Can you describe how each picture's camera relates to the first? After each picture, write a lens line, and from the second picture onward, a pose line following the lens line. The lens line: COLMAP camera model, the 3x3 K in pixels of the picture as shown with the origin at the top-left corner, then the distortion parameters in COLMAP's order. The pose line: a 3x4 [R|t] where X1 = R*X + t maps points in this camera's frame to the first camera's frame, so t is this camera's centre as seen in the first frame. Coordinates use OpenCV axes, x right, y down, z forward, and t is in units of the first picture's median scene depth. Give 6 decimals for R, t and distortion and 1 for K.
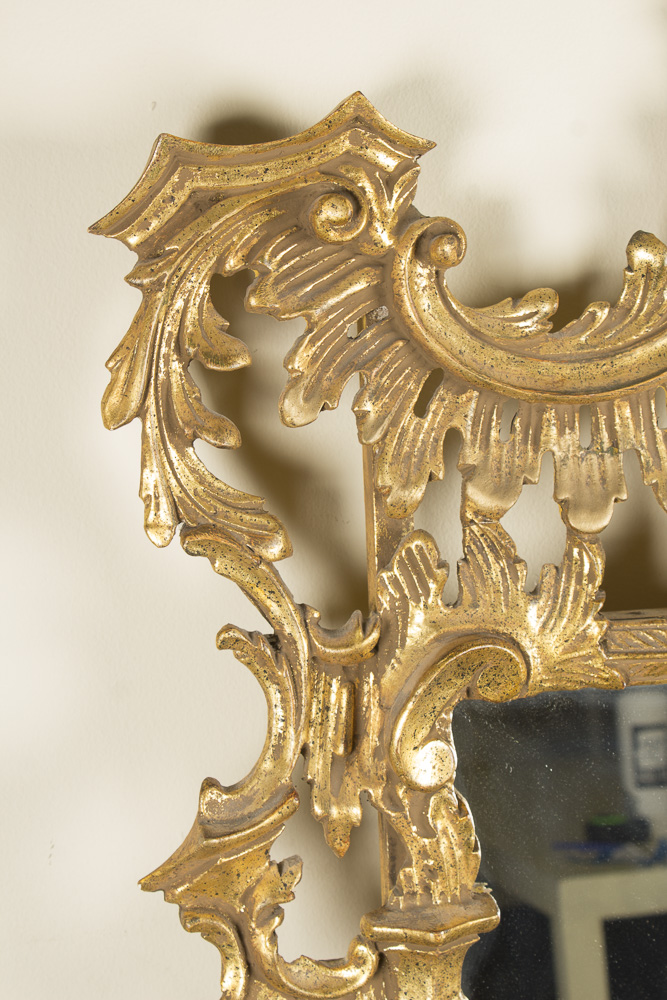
lens RADIAL K [[2015.5, 0, 333.2], [0, 2015.5, 500.1], [0, 0, 1]] dist [0.049175, 0.000000]
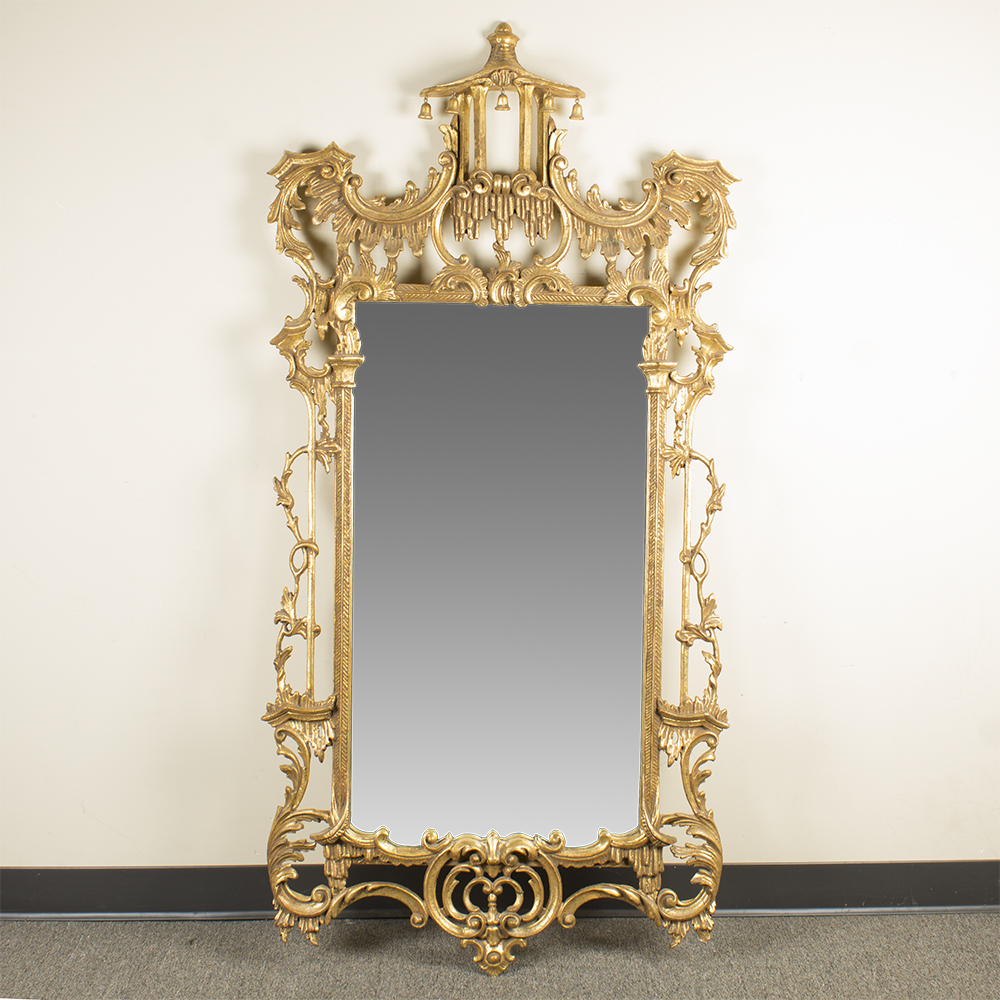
lens RADIAL K [[1751.3, 0, 498.5], [0, 1751.3, 499.8], [0, 0, 1]] dist [-0.118822, 0.000000]
pose [[0.985945, 0.061069, -0.155508, 0.873971], [-0.071296, 0.995585, -0.061057, 0.663270], [0.151092, 0.071286, 0.985946, -2.205530]]
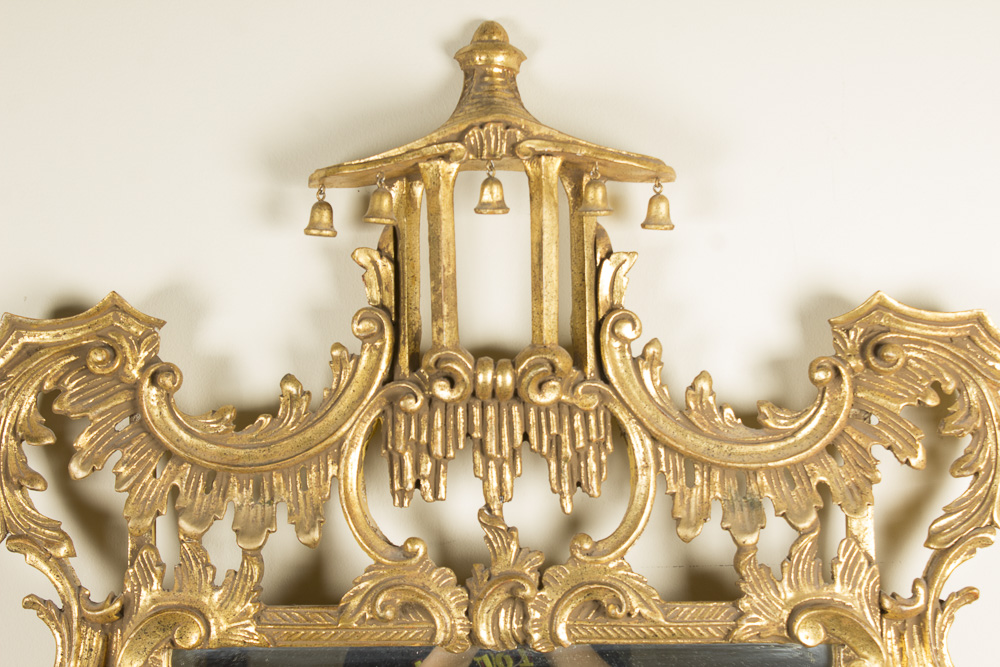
lens RADIAL K [[2015.5, 0, 501.1], [0, 2015.5, 331.8], [0, 0, 1]] dist [0.049175, 0.000000]
pose [[0.986634, 0.013675, -0.162379, 0.610347], [-0.046824, 0.978240, -0.202126, 0.170306], [0.156081, 0.207027, 0.965805, -0.636170]]
